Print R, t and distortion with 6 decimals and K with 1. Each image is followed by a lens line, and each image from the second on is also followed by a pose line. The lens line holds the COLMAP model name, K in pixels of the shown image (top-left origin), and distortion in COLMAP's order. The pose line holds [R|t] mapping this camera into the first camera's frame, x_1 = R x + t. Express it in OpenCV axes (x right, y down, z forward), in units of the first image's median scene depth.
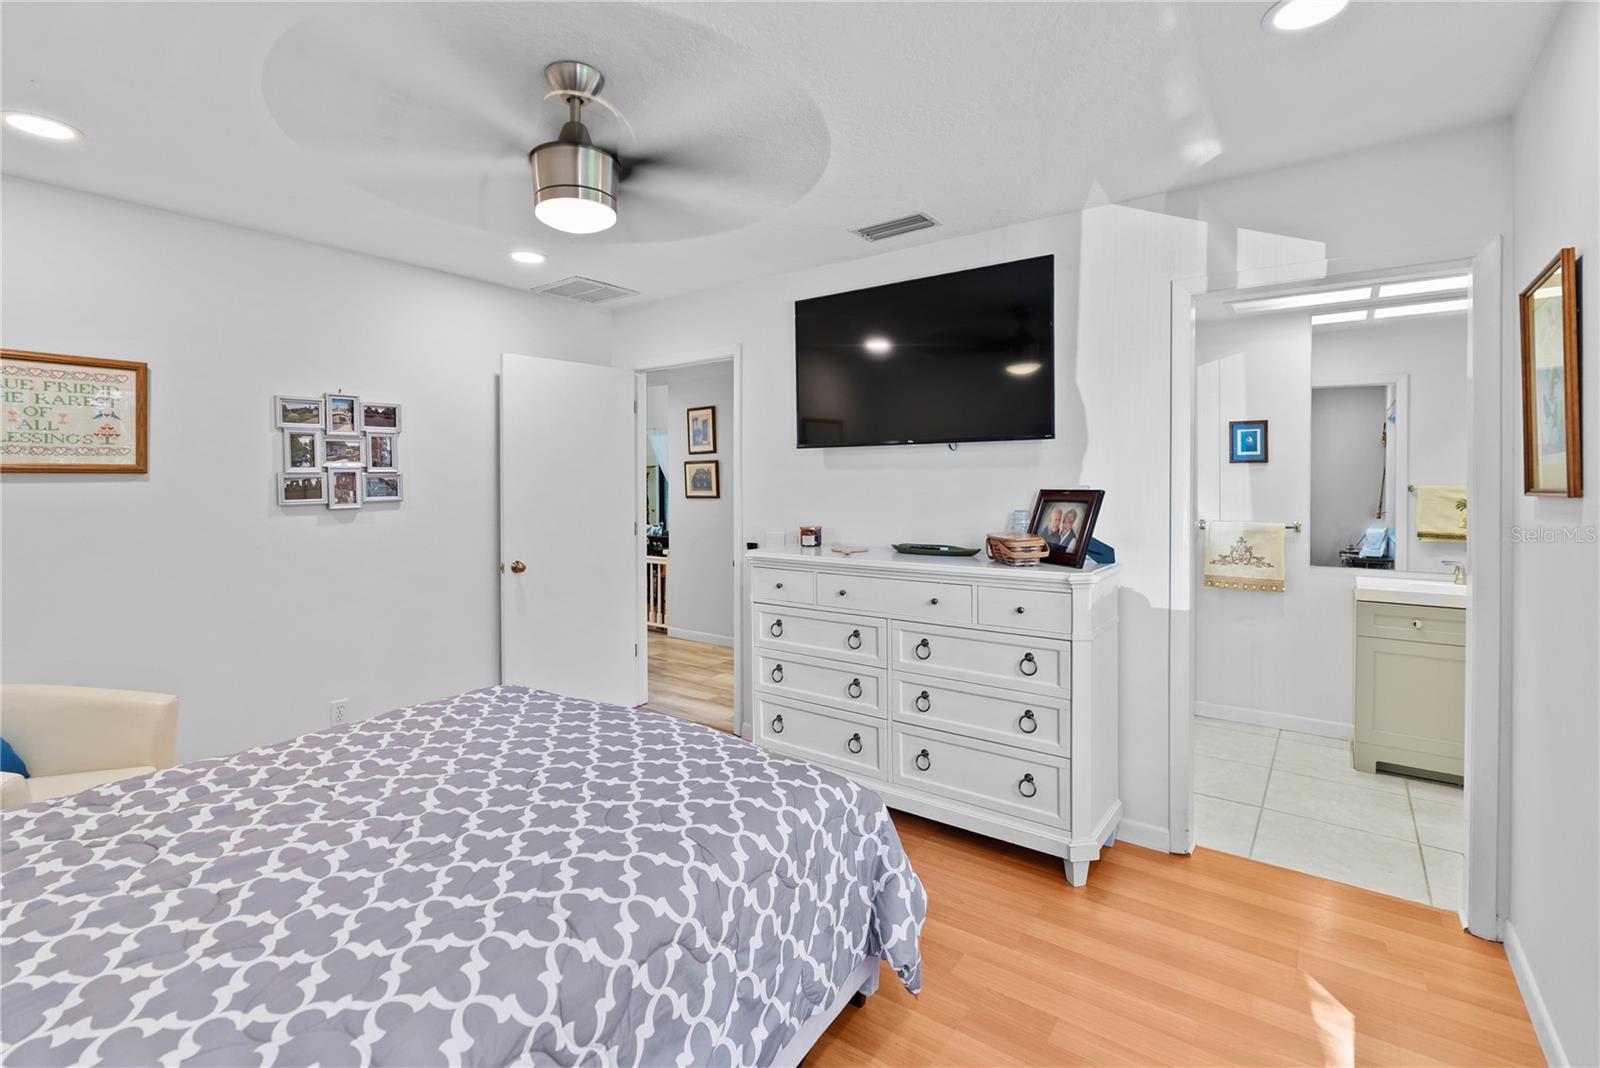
lens RADIAL K [[732.0, 0, 801.8], [0, 732.0, 509.2], [0, 0, 1]] dist [0.002891, 0.000318]
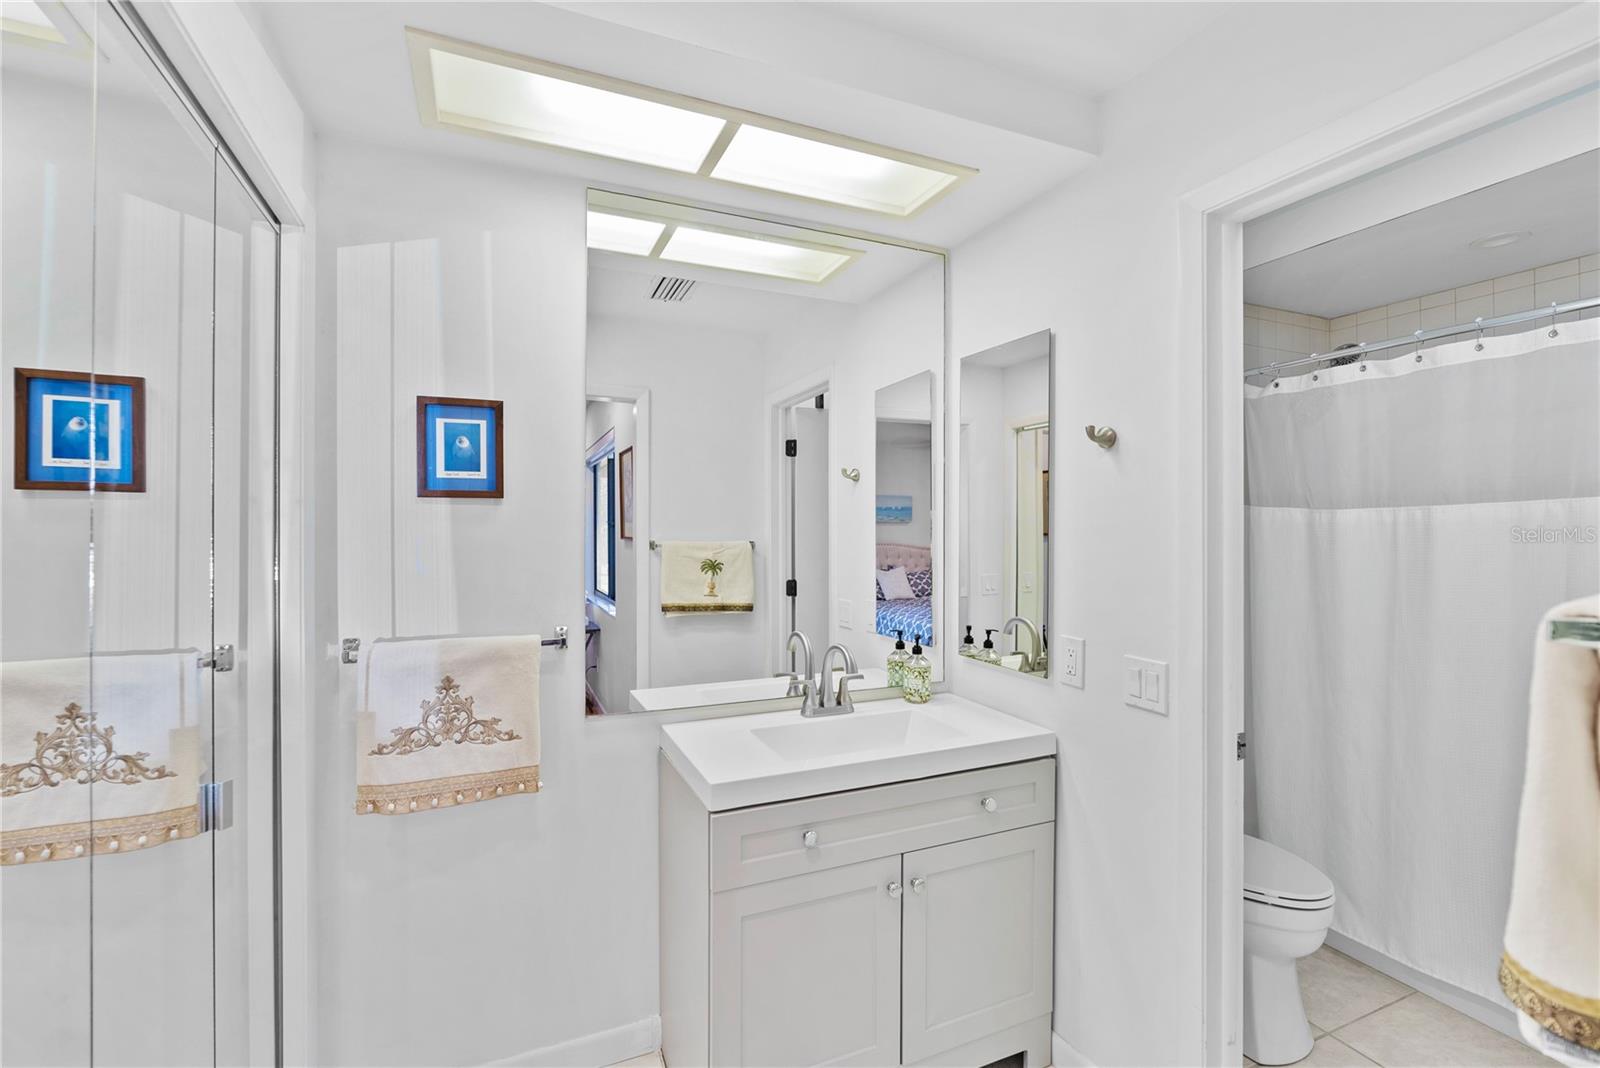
lens RADIAL K [[711.4, 0, 805.5], [0, 711.4, 531.2], [0, 0, 1]] dist [-0.013439, 0.000637]
pose [[0.500729, 0.007054, 0.865576, 0.348866], [0.017030, 0.999693, -0.017999, -0.032294], [-0.865437, 0.023754, 0.500455, 0.613704]]
